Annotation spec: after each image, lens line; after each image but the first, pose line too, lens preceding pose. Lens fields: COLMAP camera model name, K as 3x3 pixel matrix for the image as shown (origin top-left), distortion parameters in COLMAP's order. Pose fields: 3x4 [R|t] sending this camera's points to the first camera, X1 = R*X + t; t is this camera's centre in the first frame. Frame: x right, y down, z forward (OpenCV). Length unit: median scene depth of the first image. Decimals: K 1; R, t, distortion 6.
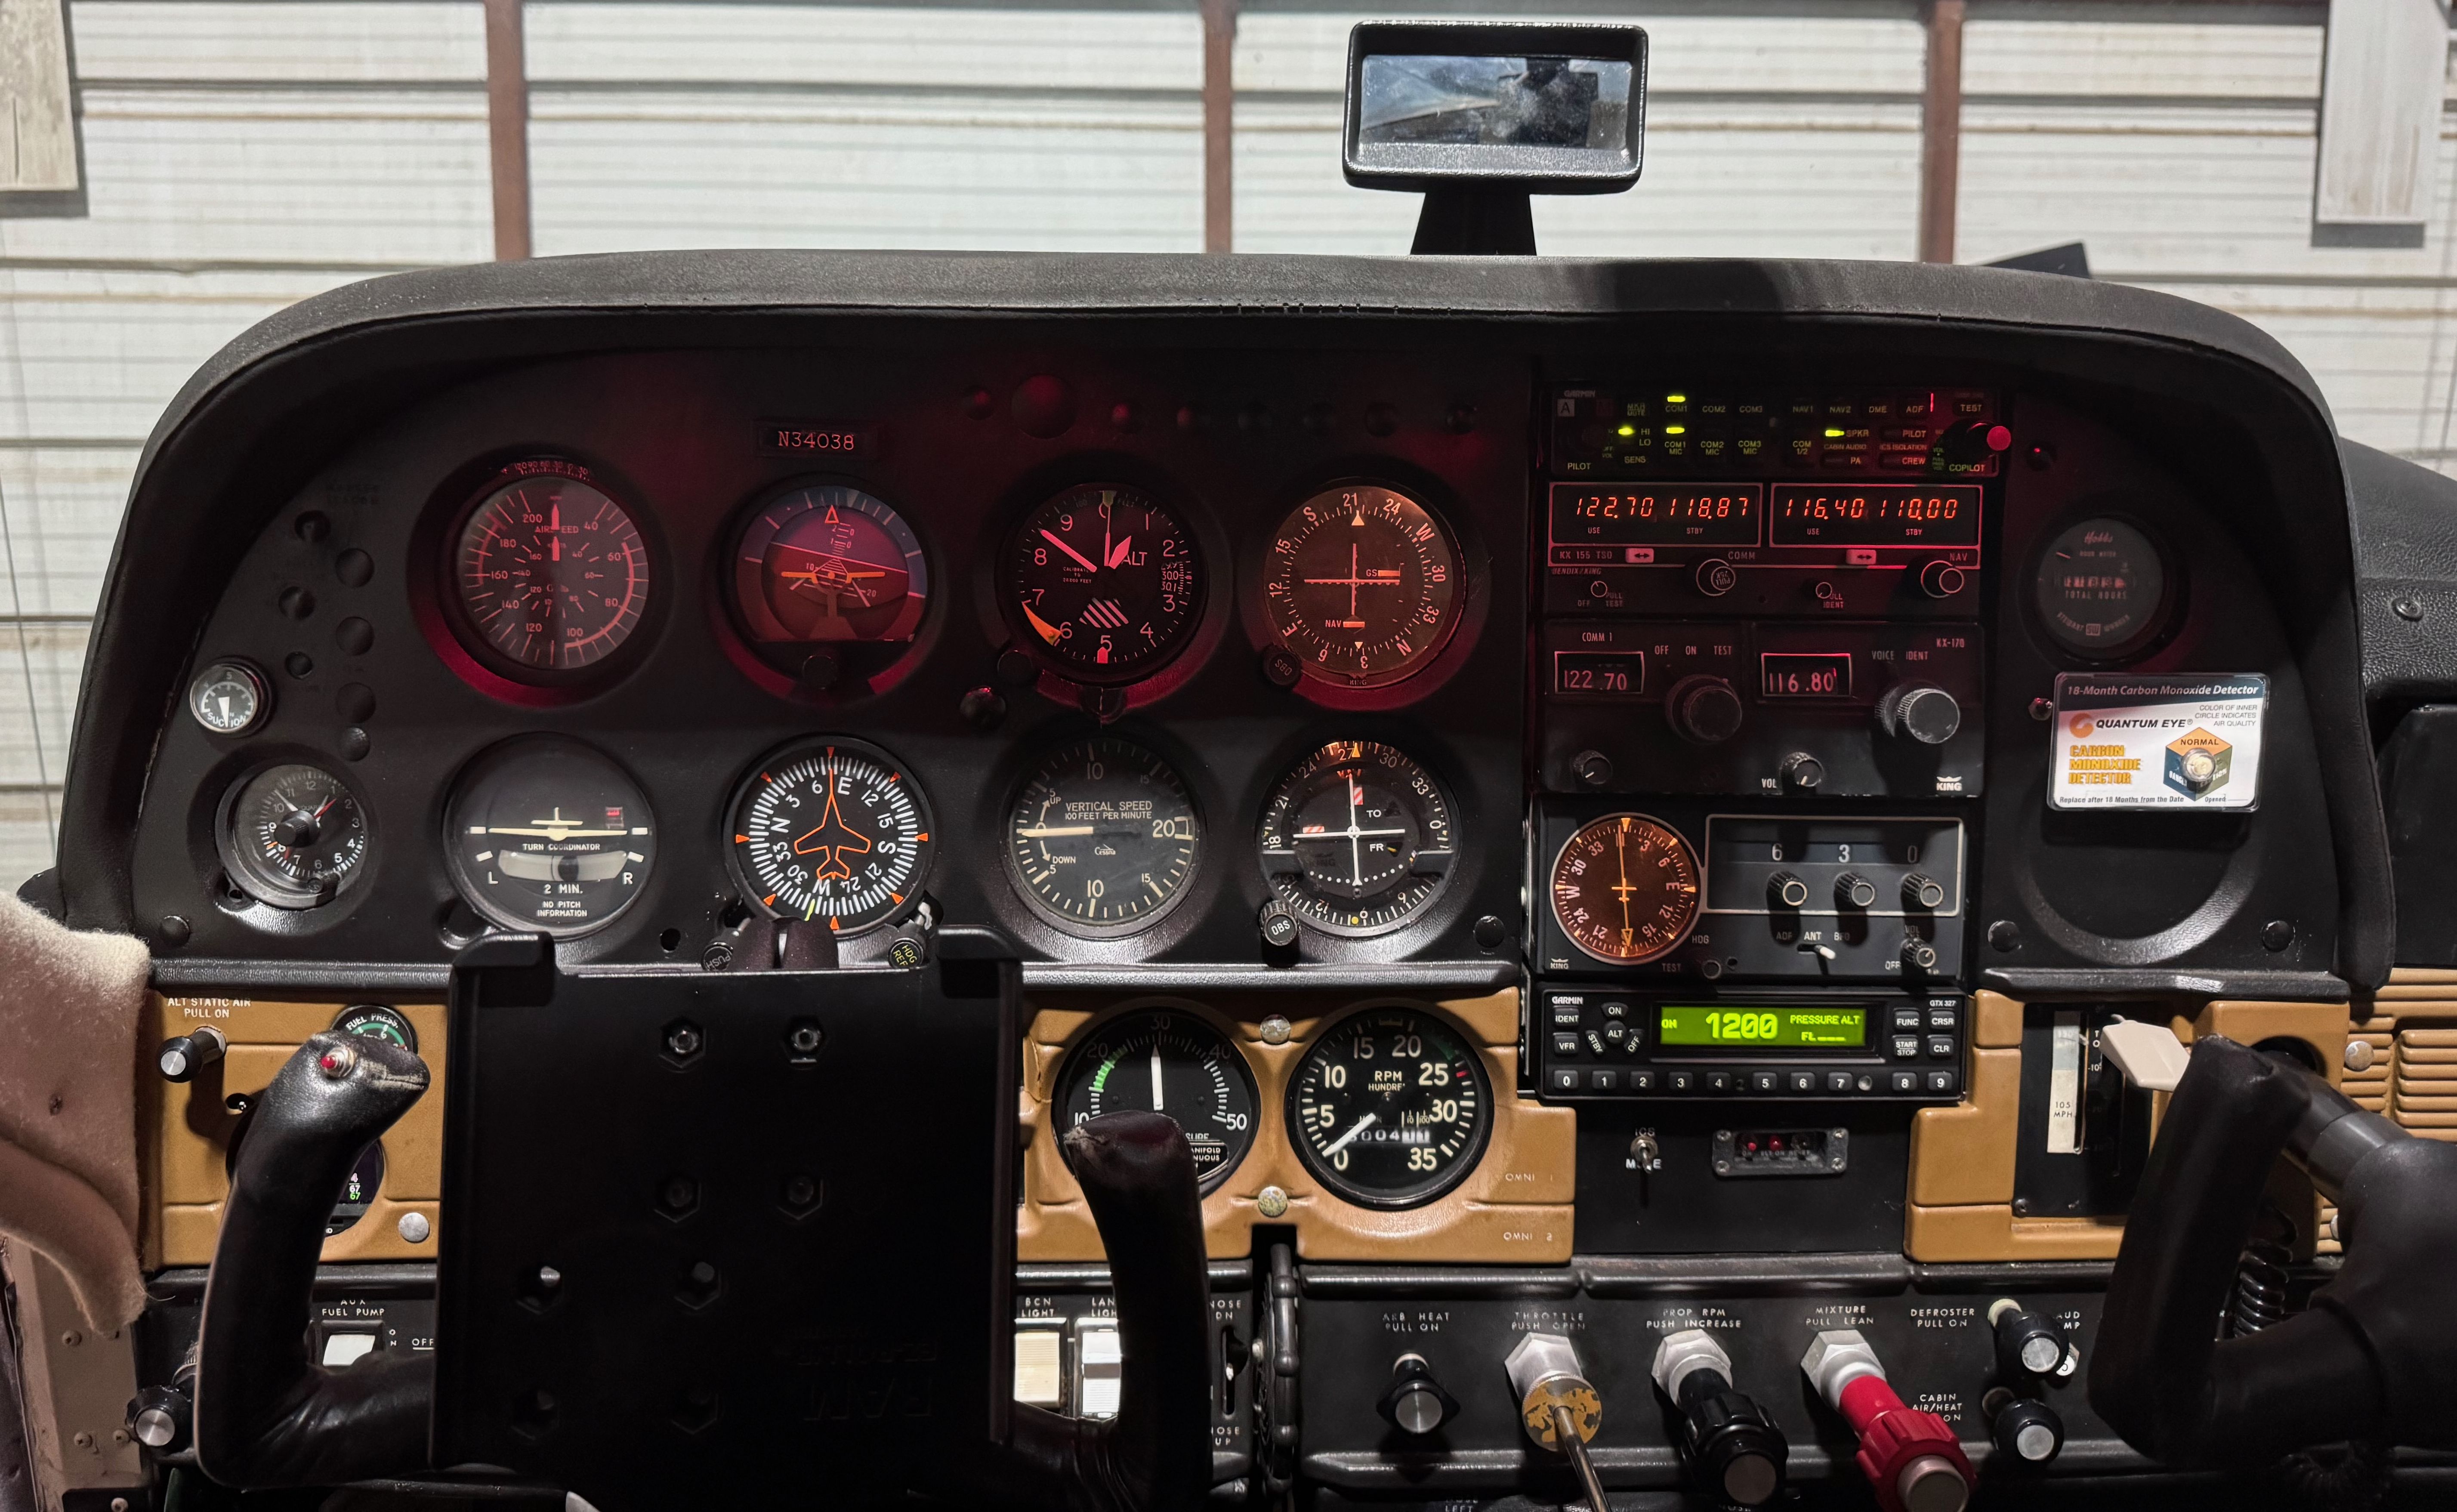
lens RADIAL K [[1704.0, 0, 1212.0], [0, 1704.0, 592.6], [0, 0, 1]] dist [0.137645, -0.285754]
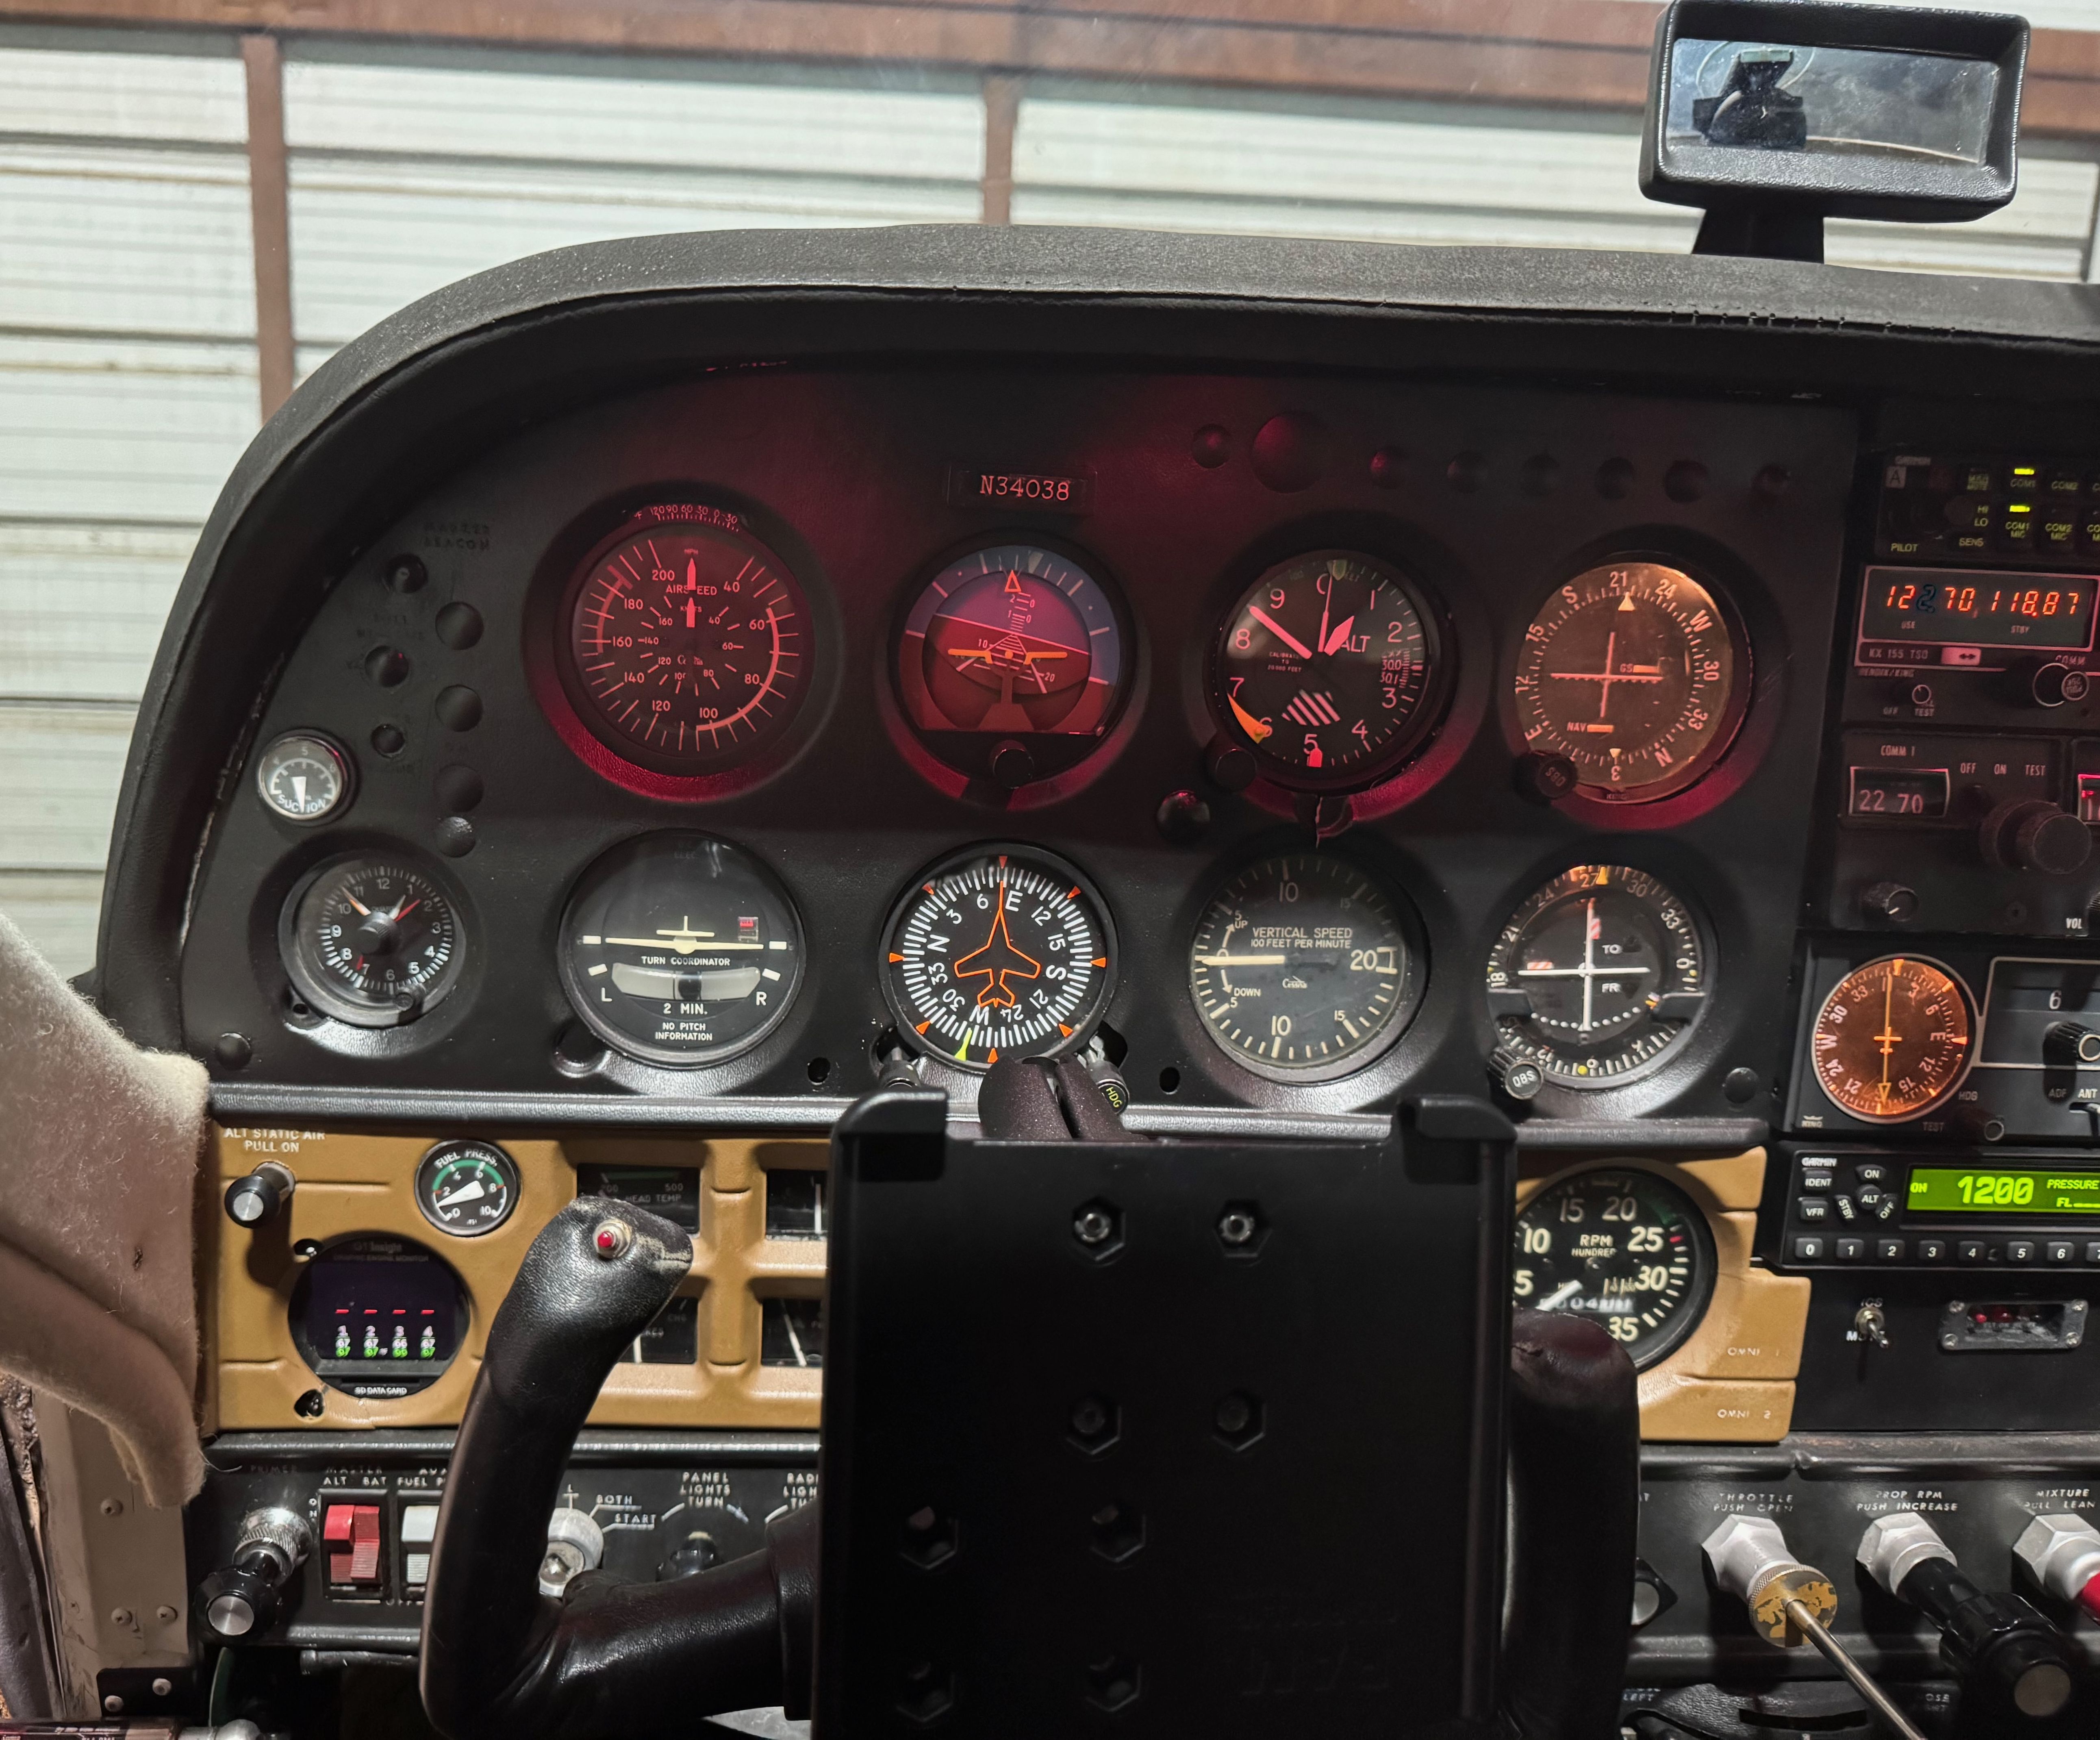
lens RADIAL K [[1657.7, 0, 946.7], [0, 1657.7, 872.0], [0, 0, 1]] dist [0.067184, -0.105275]
pose [[0.999214, 0.025701, 0.030191, -0.271553], [-0.028406, 0.995271, 0.092889, 0.021554], [-0.027661, -0.093674, 0.995219, 0.171115]]
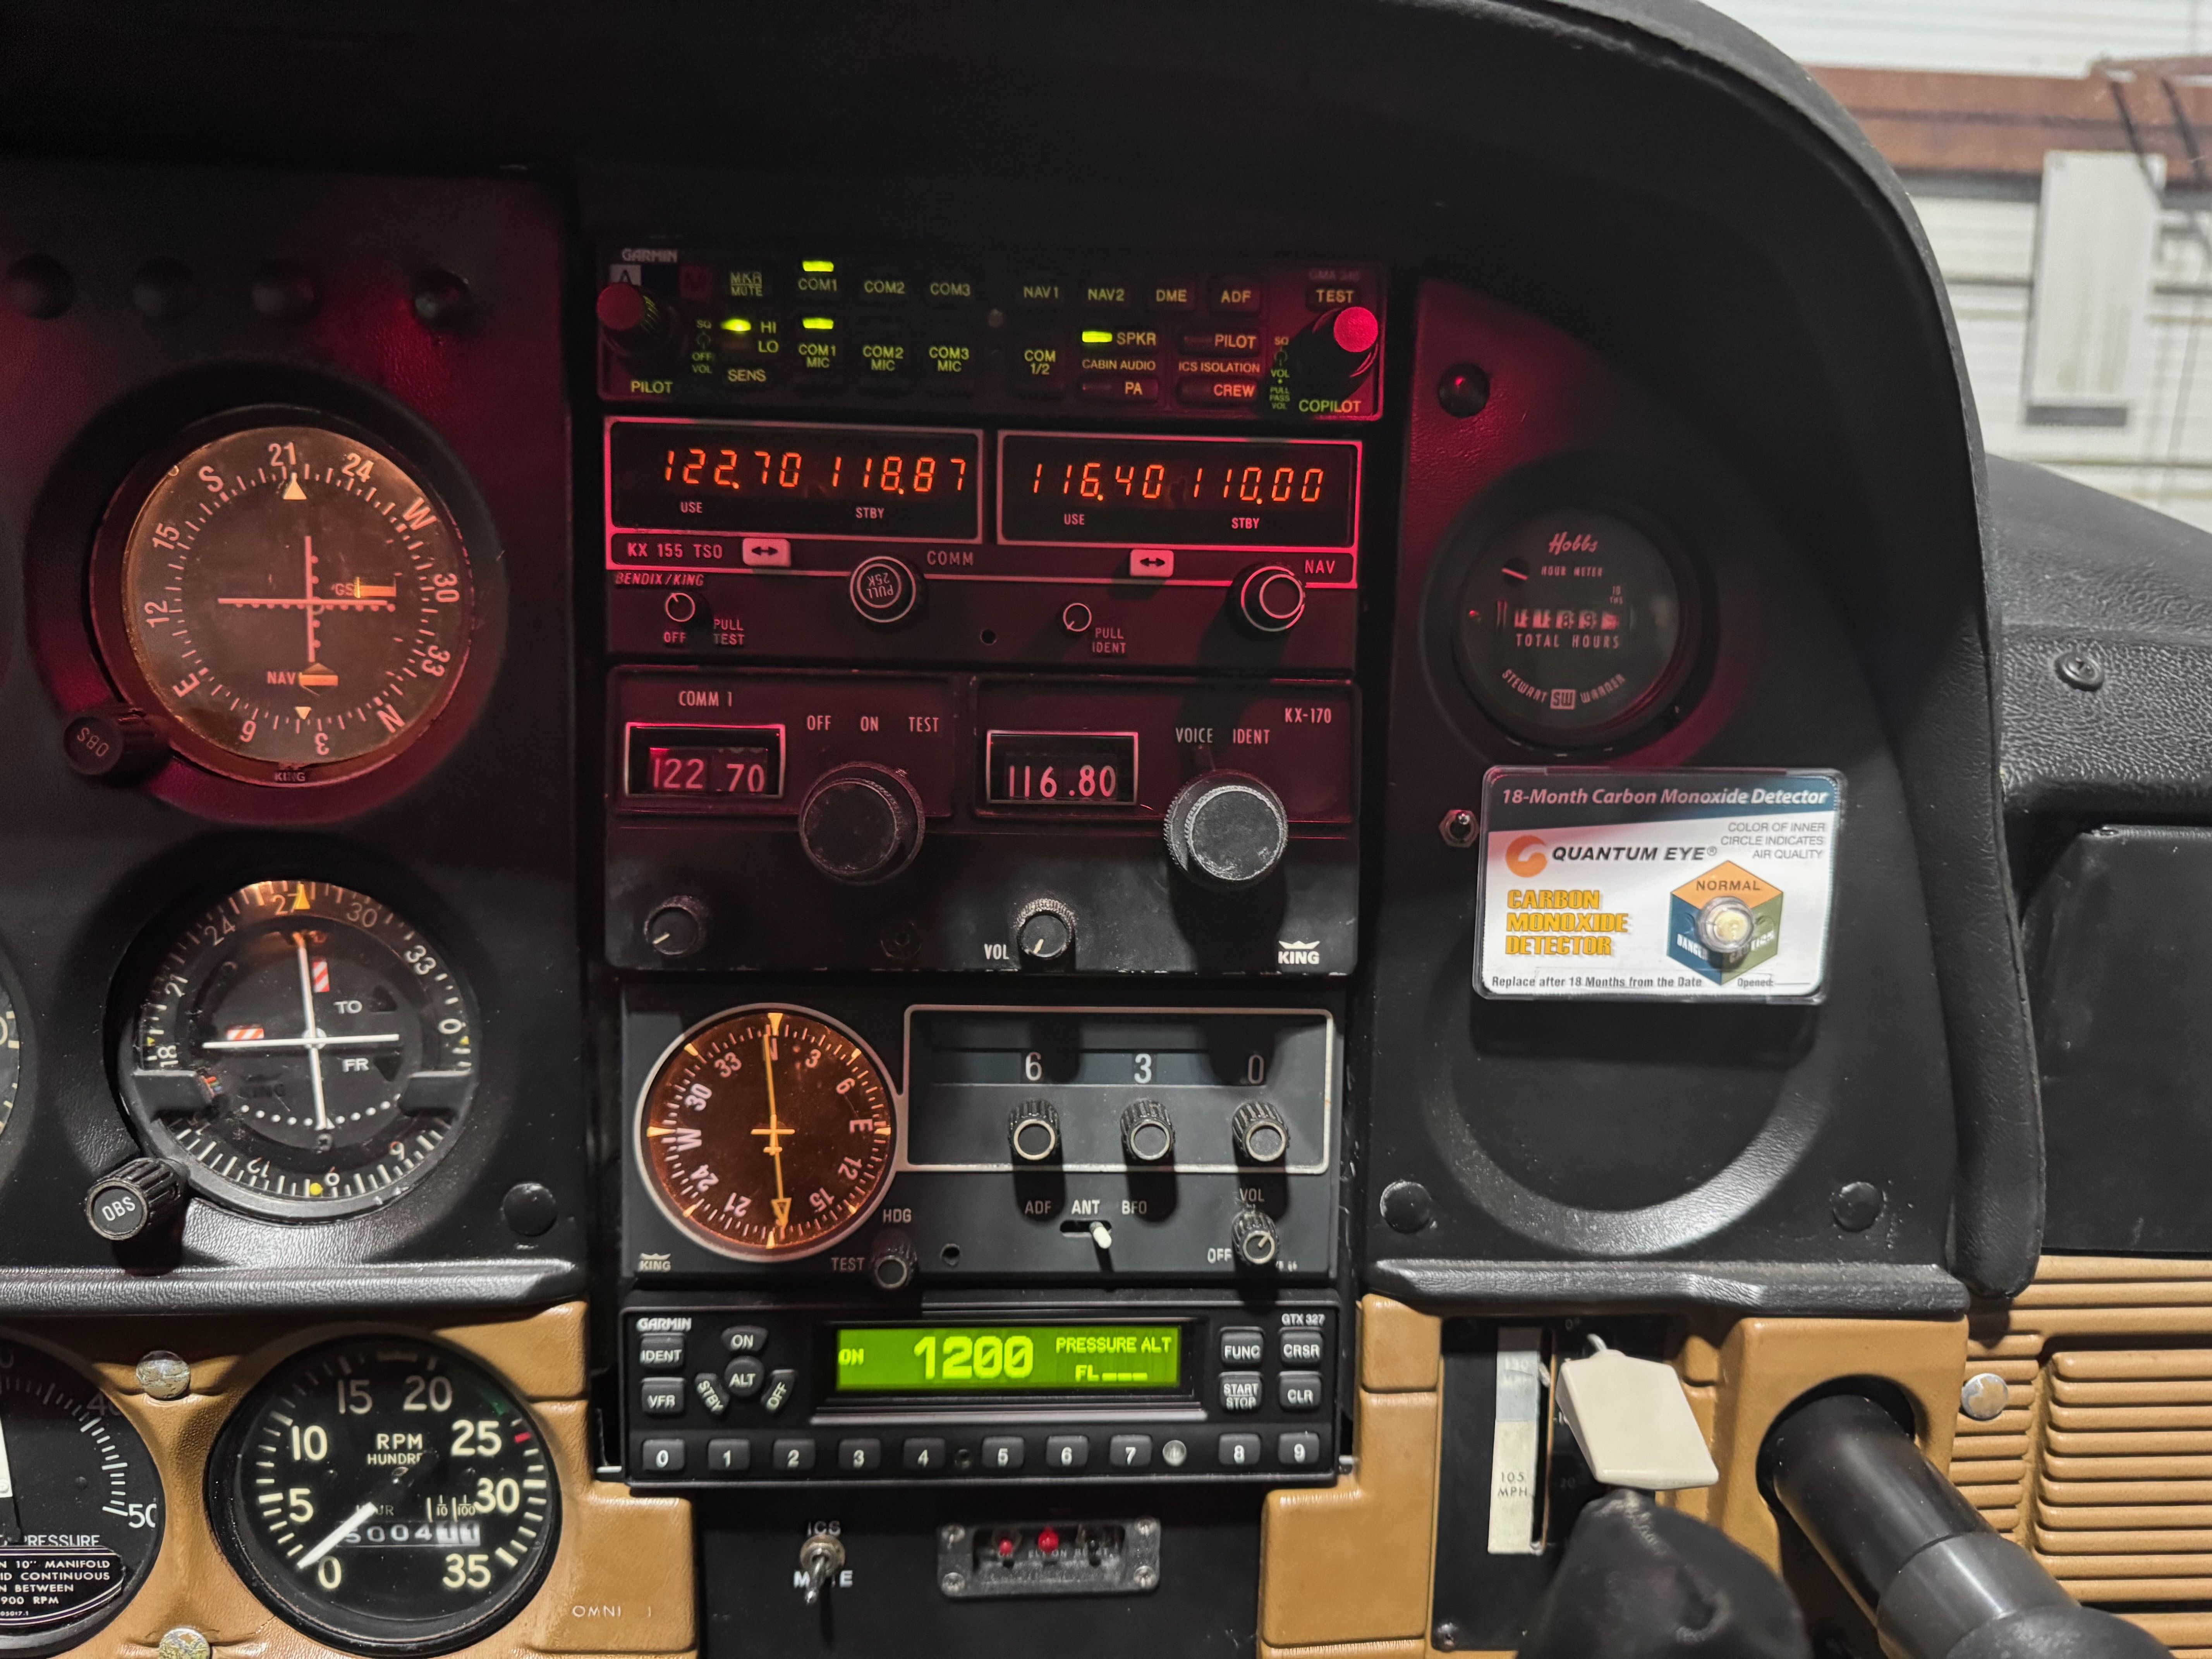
lens RADIAL K [[1541.8, 0, 1055.7], [0, 1541.8, 844.2], [0, 0, 1]] dist [0.109522, -0.308703]
pose [[0.999479, 0.005883, 0.031731, 0.322233], [-0.006413, 0.999841, 0.016630, 0.064517], [-0.031628, -0.016825, 0.999358, 0.471974]]
